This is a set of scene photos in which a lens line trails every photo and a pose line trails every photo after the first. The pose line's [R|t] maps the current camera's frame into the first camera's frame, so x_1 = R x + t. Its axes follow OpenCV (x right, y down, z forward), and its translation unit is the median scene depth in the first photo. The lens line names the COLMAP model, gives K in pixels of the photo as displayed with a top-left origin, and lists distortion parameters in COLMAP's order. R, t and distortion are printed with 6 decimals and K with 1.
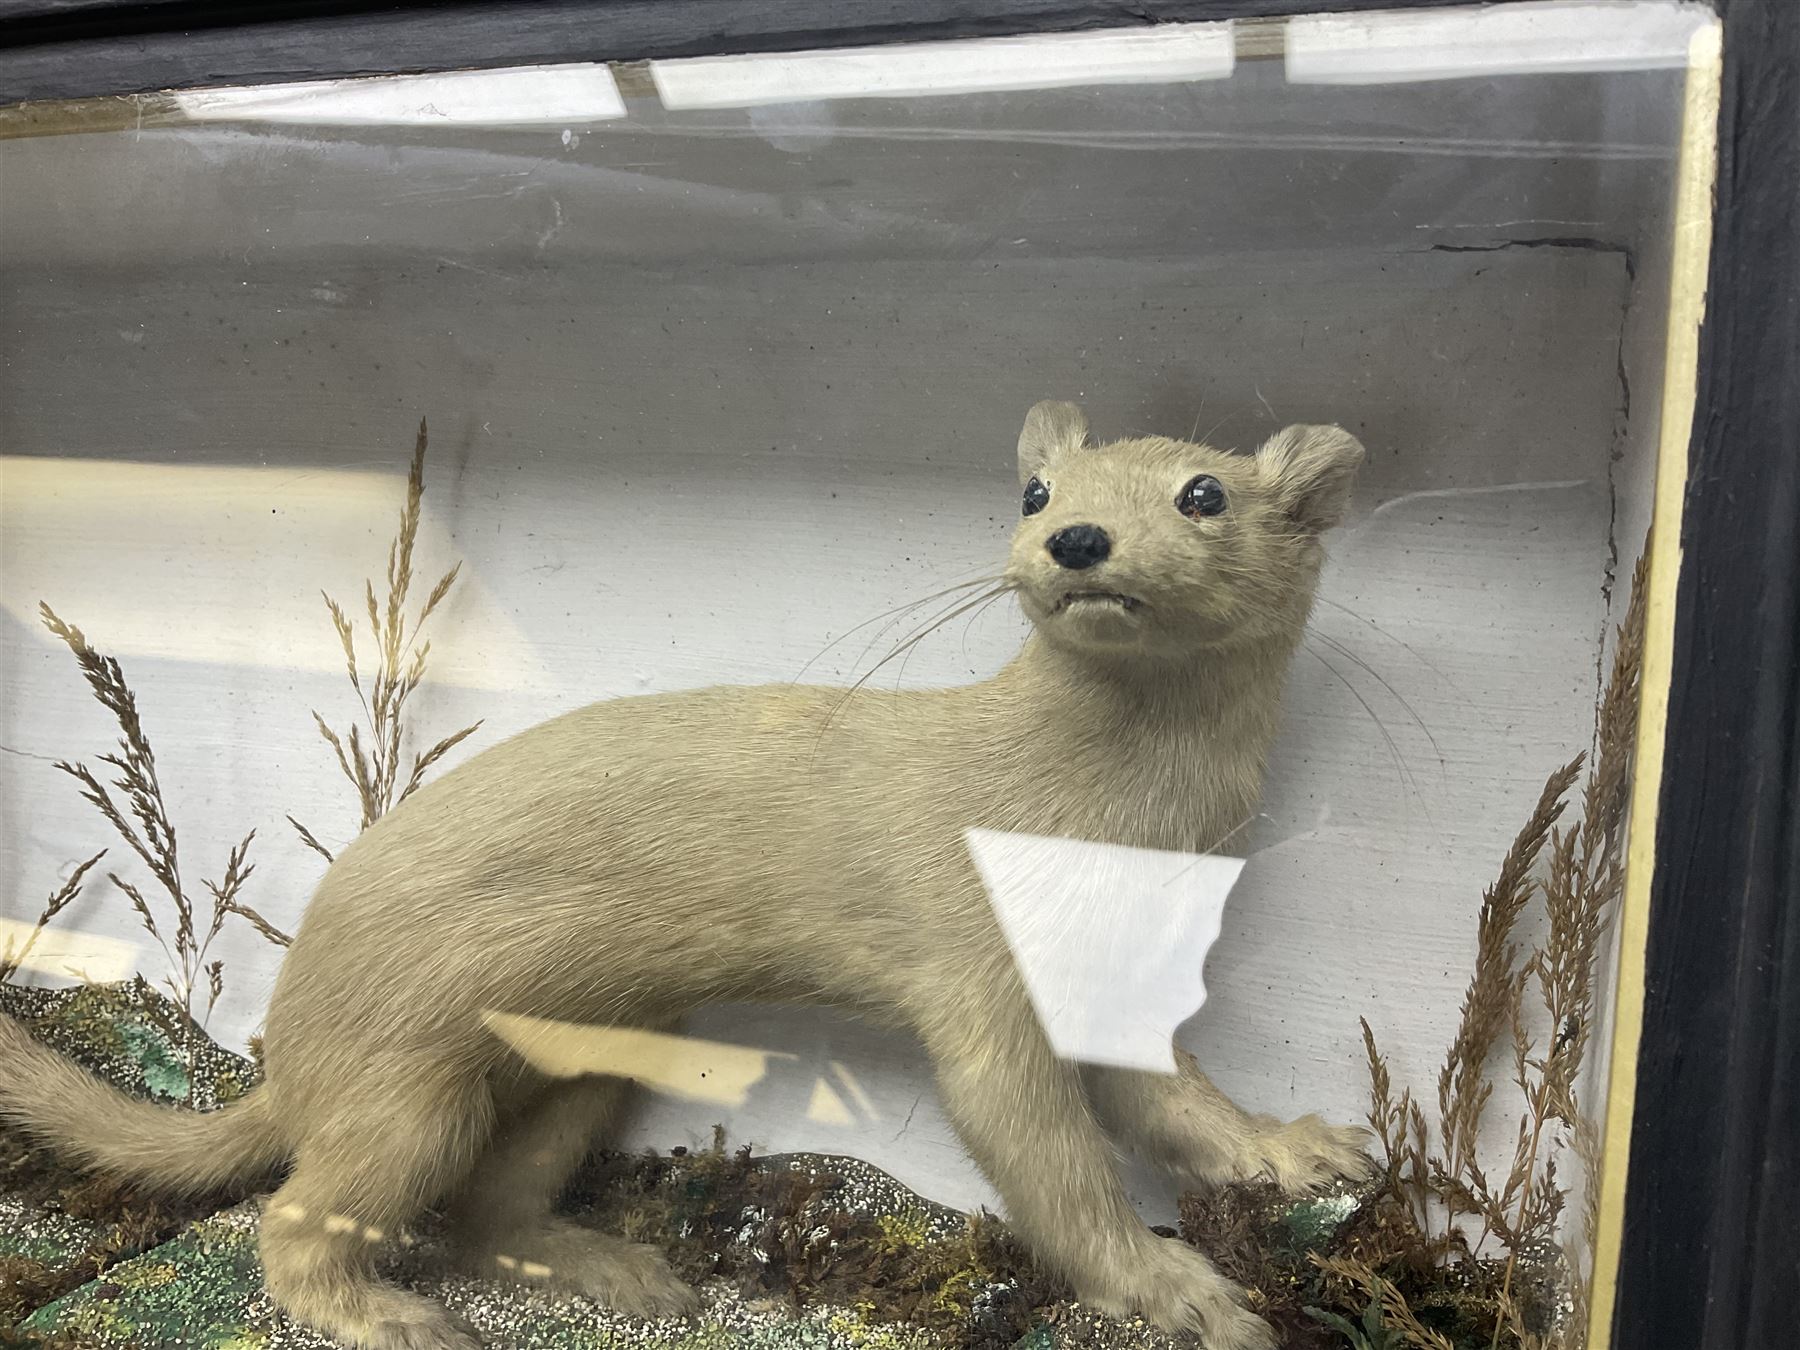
lens RADIAL K [[1513.9, 0, 893.8], [0, 1513.9, 668.6], [0, 0, 1]] dist [0.124132, -0.255764]
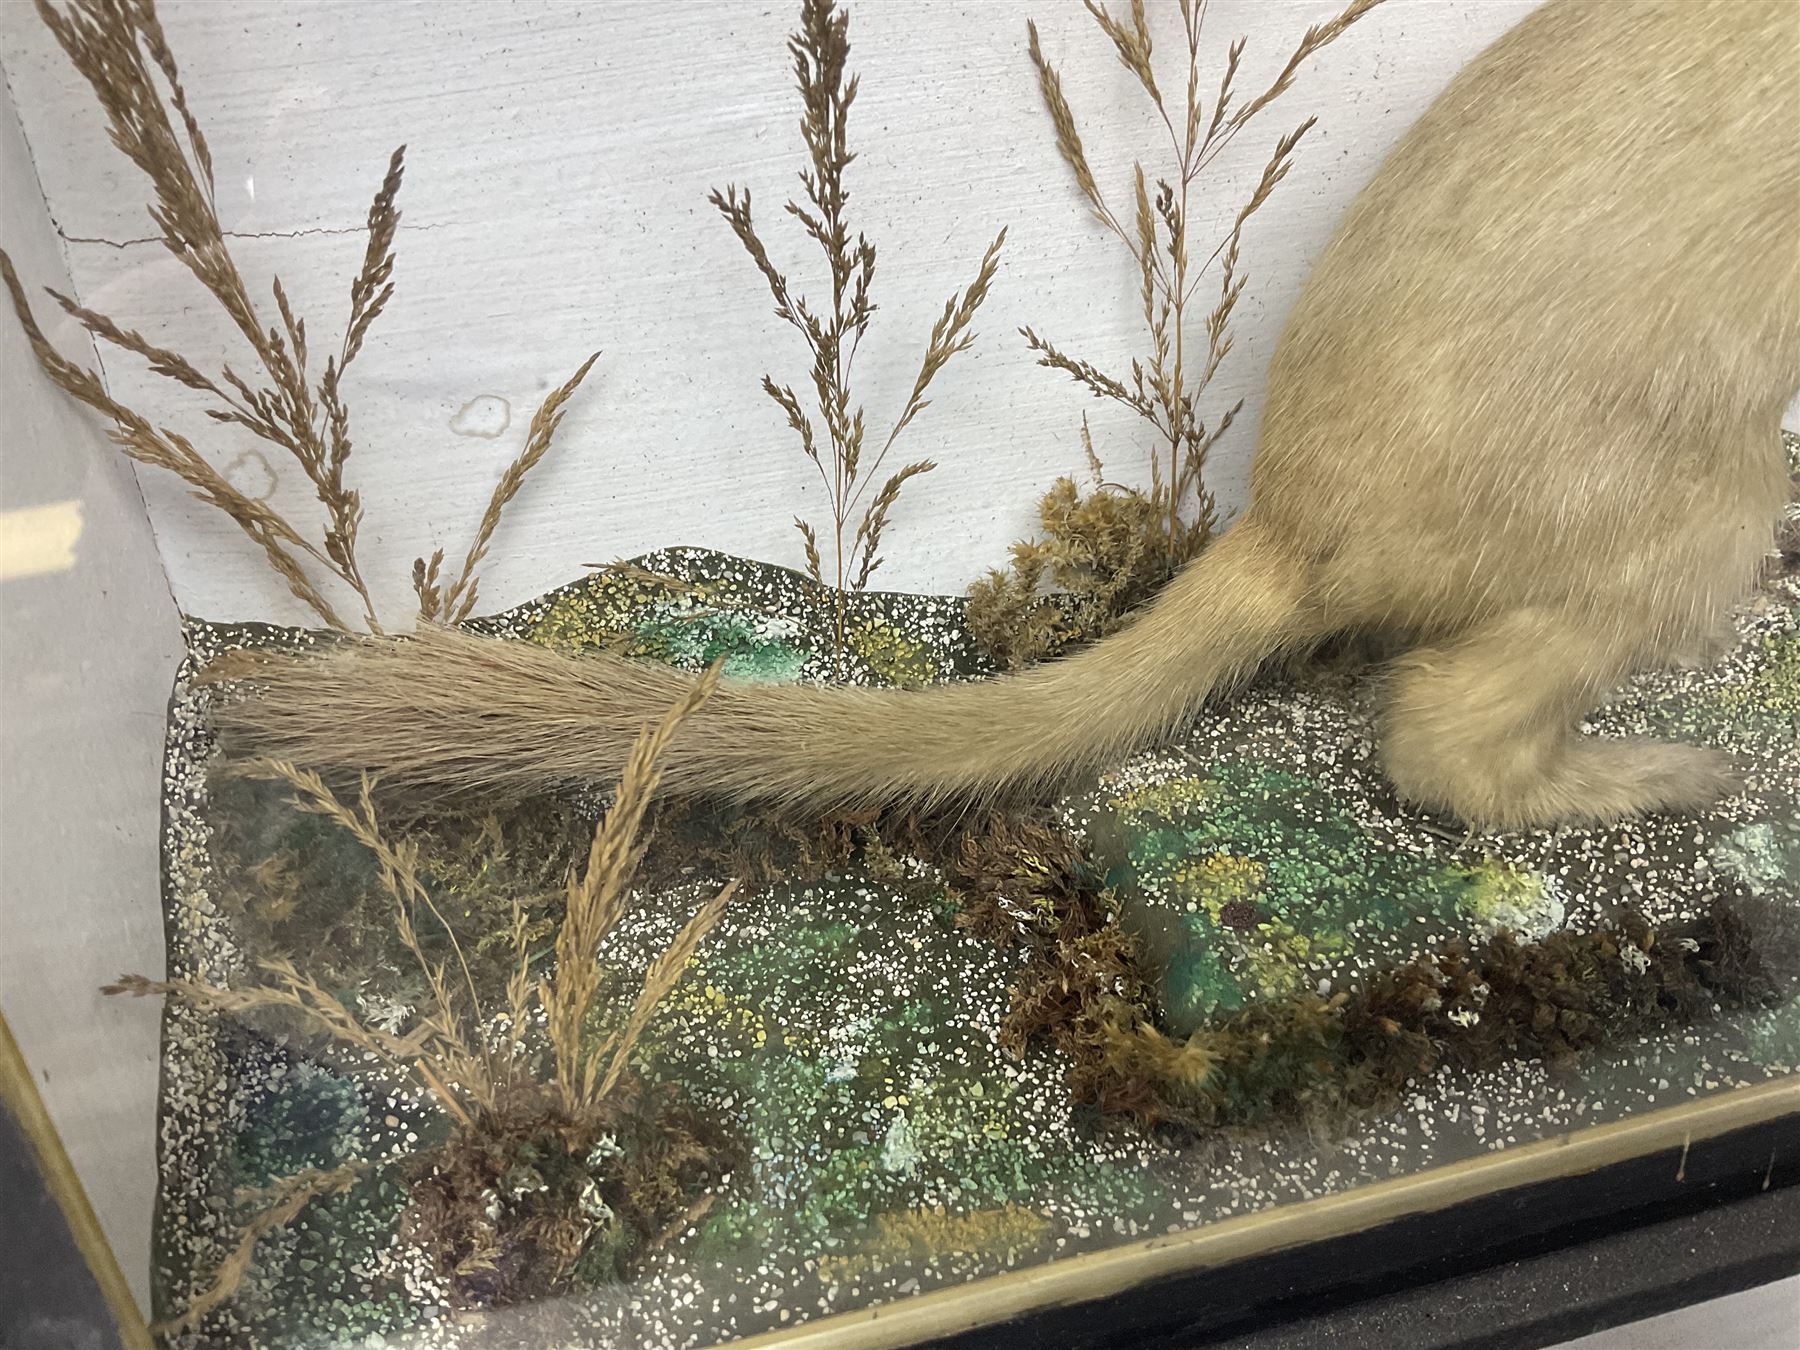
lens RADIAL K [[1485.2, 0, 900.6], [0, 1485.2, 678.8], [0, 0, 1]] dist [0.074724, -0.150555]
pose [[0.824009, -0.372971, 0.426499, -0.840839], [0.144469, 0.866196, 0.478366, -0.031769], [-0.547848, -0.332562, 0.767636, 0.567376]]
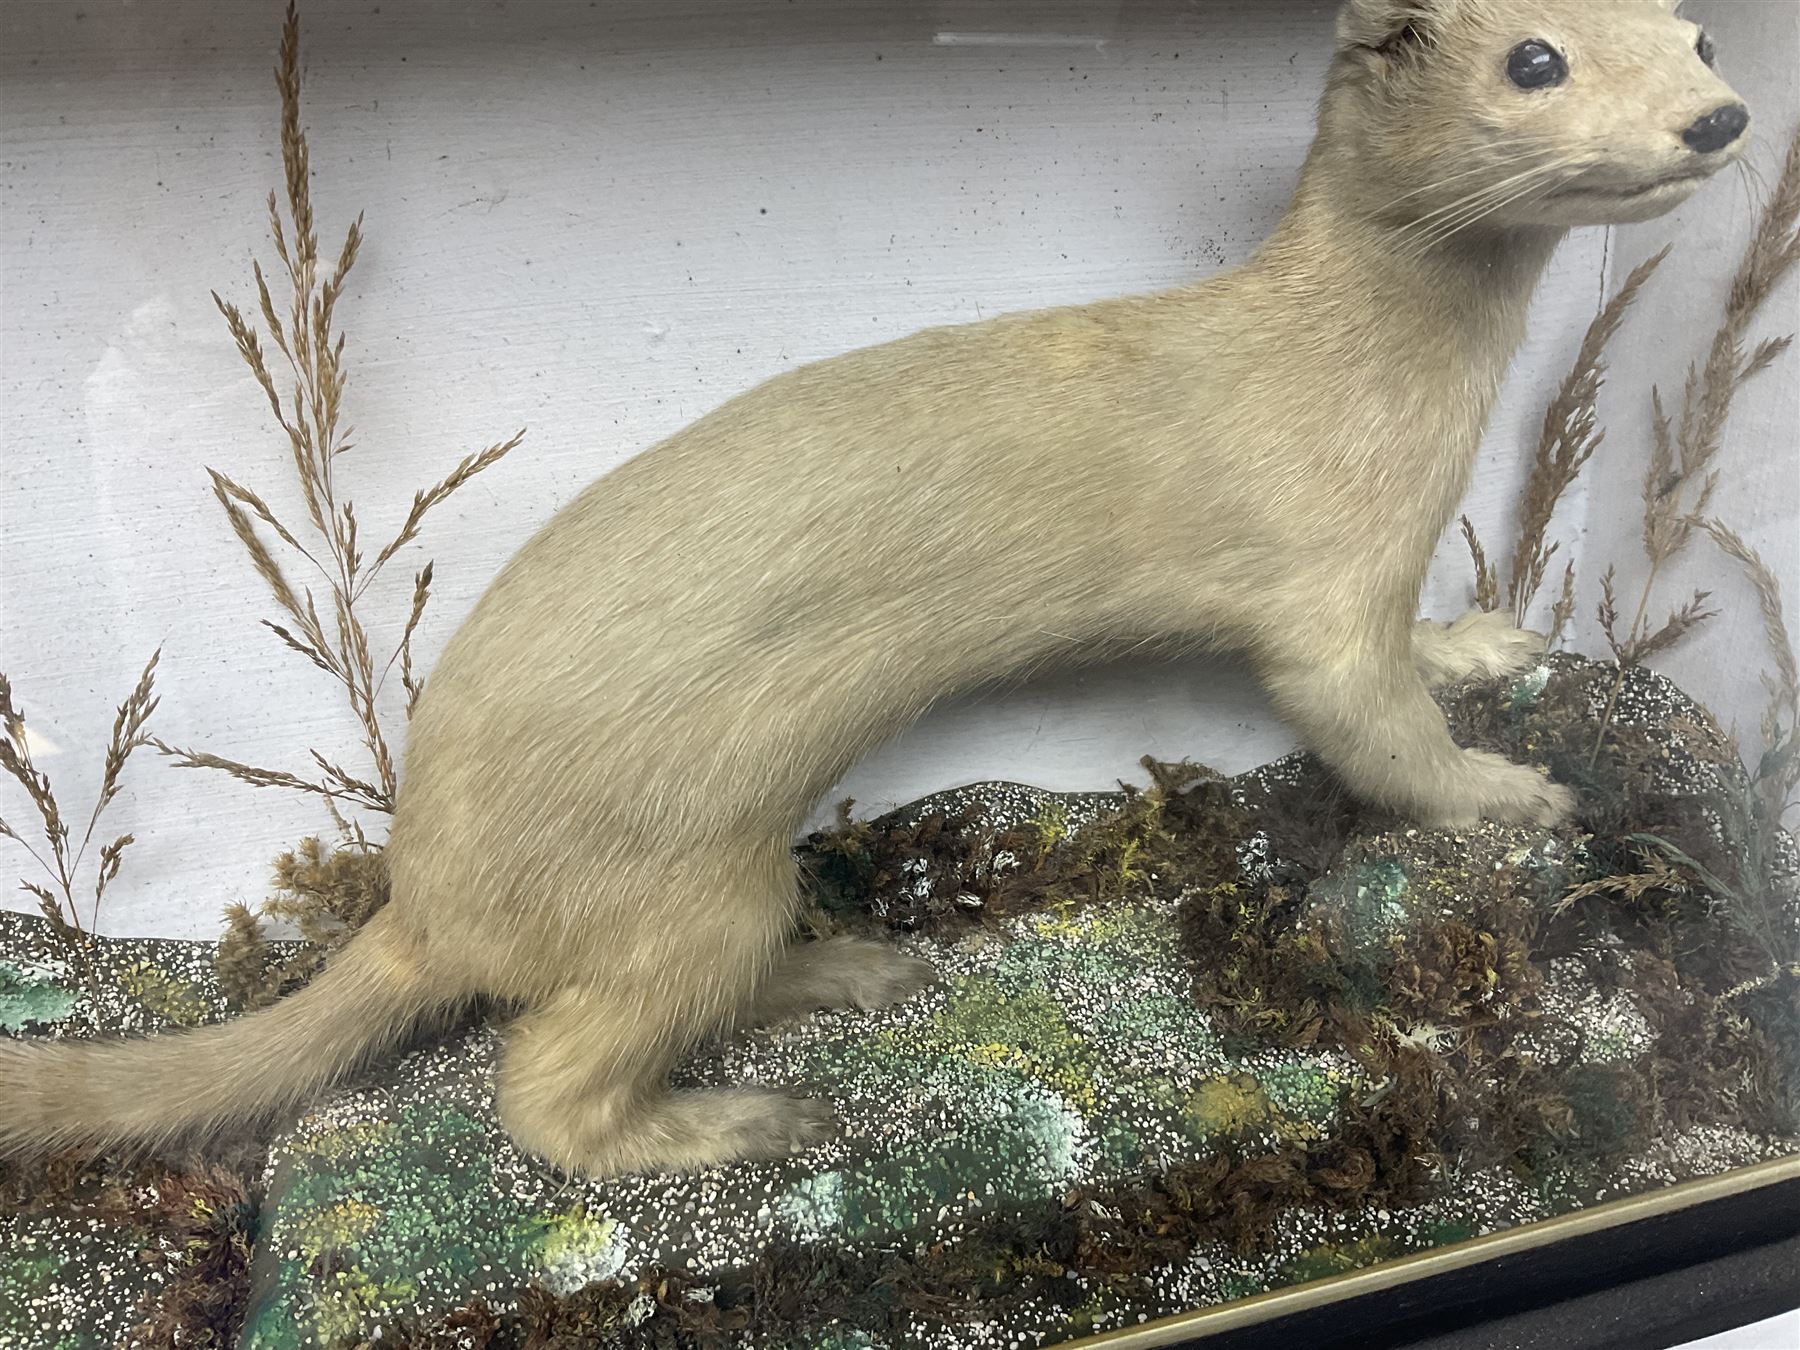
lens RADIAL K [[1513.9, 0, 893.8], [0, 1513.9, 668.6], [0, 0, 1]] dist [0.124132, -0.255764]
pose [[0.815601, -0.303794, 0.492448, -0.539867], [0.124331, 0.923214, 0.363618, -0.111312], [-0.565100, -0.235341, 0.790745, 0.280426]]
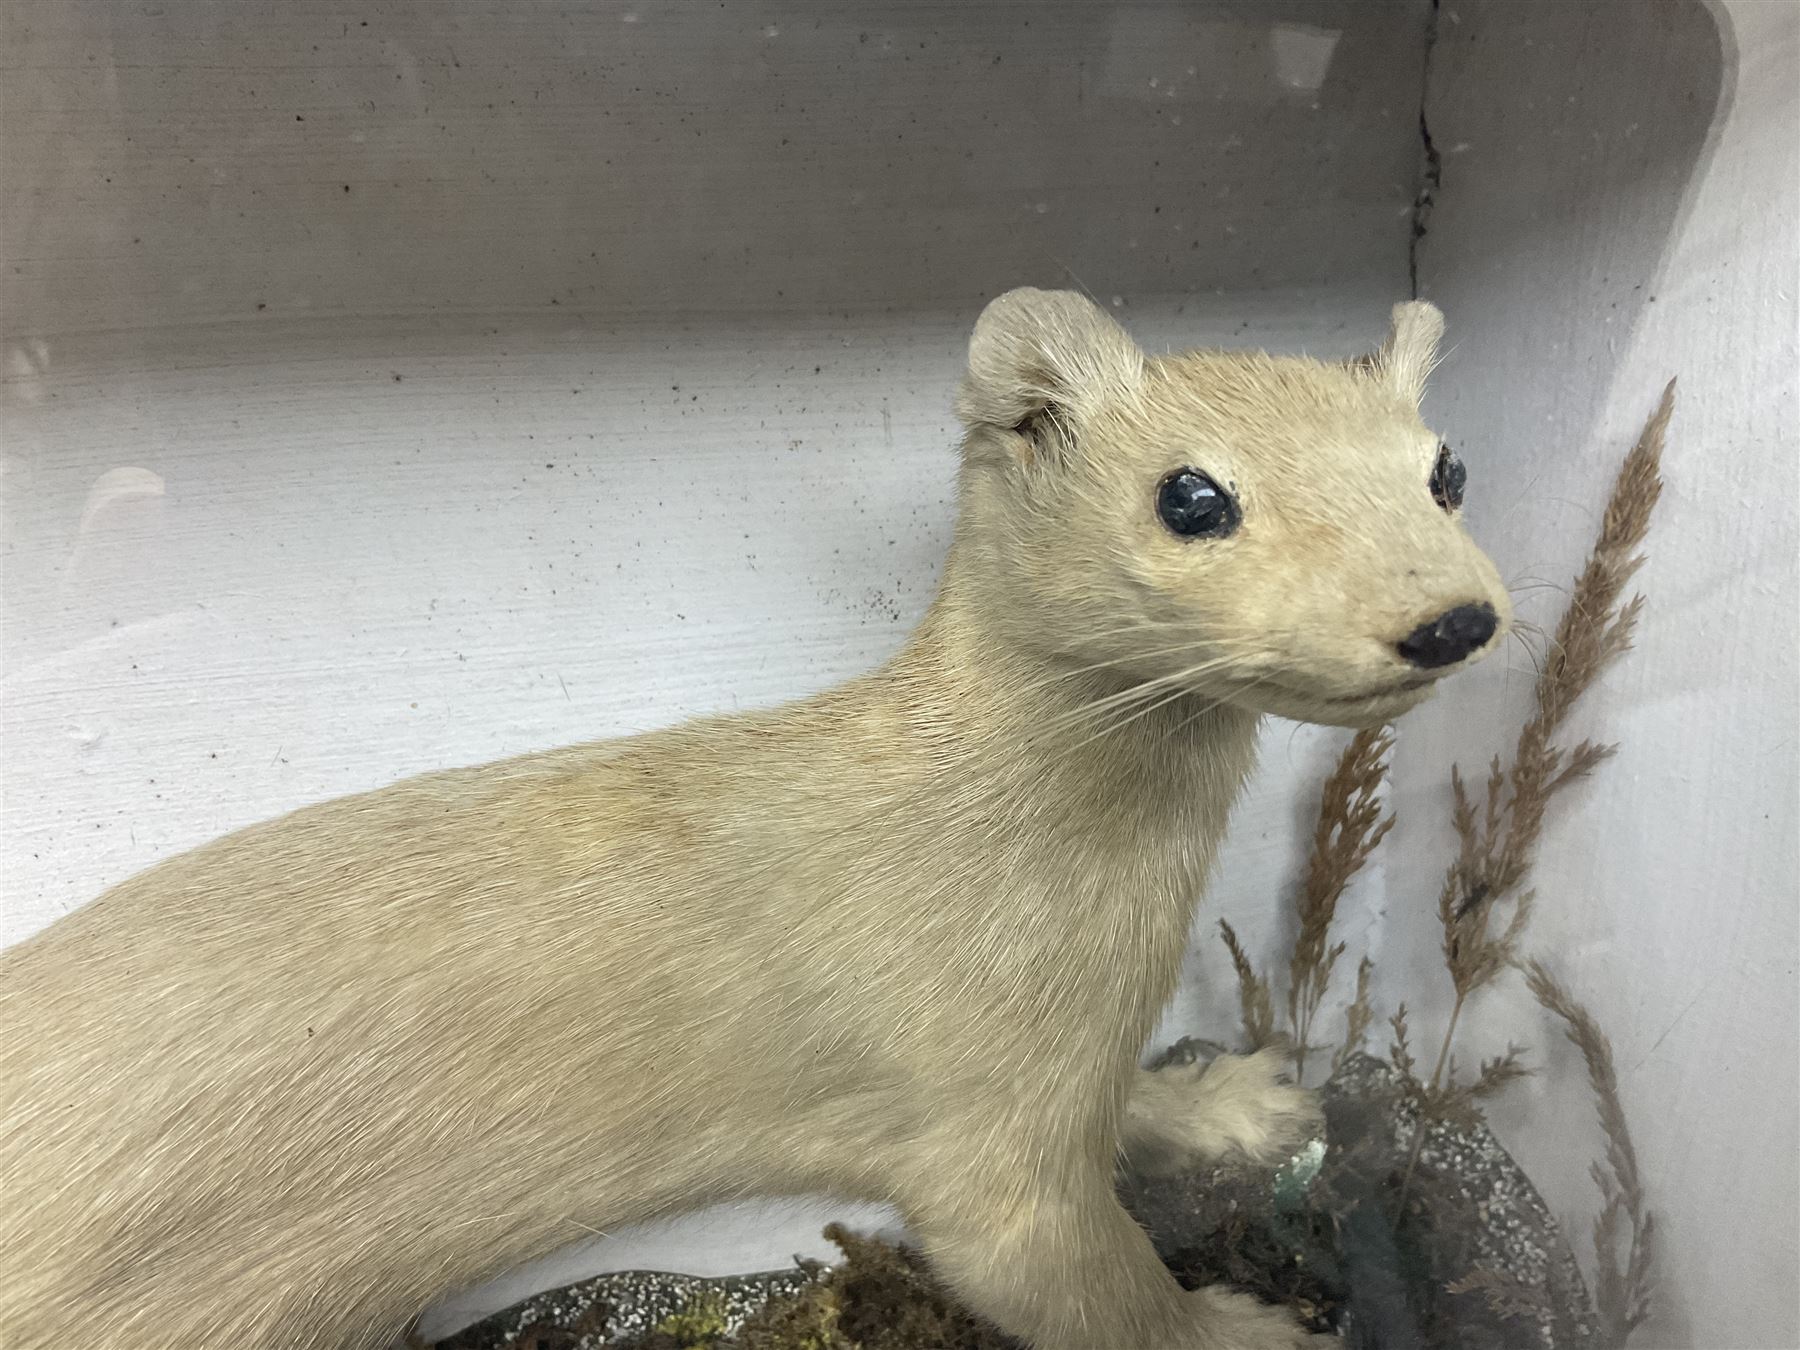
lens RADIAL K [[1531.8, 0, 890.4], [0, 1531.8, 664.9], [0, 0, 1]] dist [0.080427, -0.167620]
pose [[0.790383, -0.270619, 0.549600, -0.253461], [0.105385, 0.943829, 0.313179, -0.179889], [-0.603480, -0.189612, 0.774506, 0.398579]]
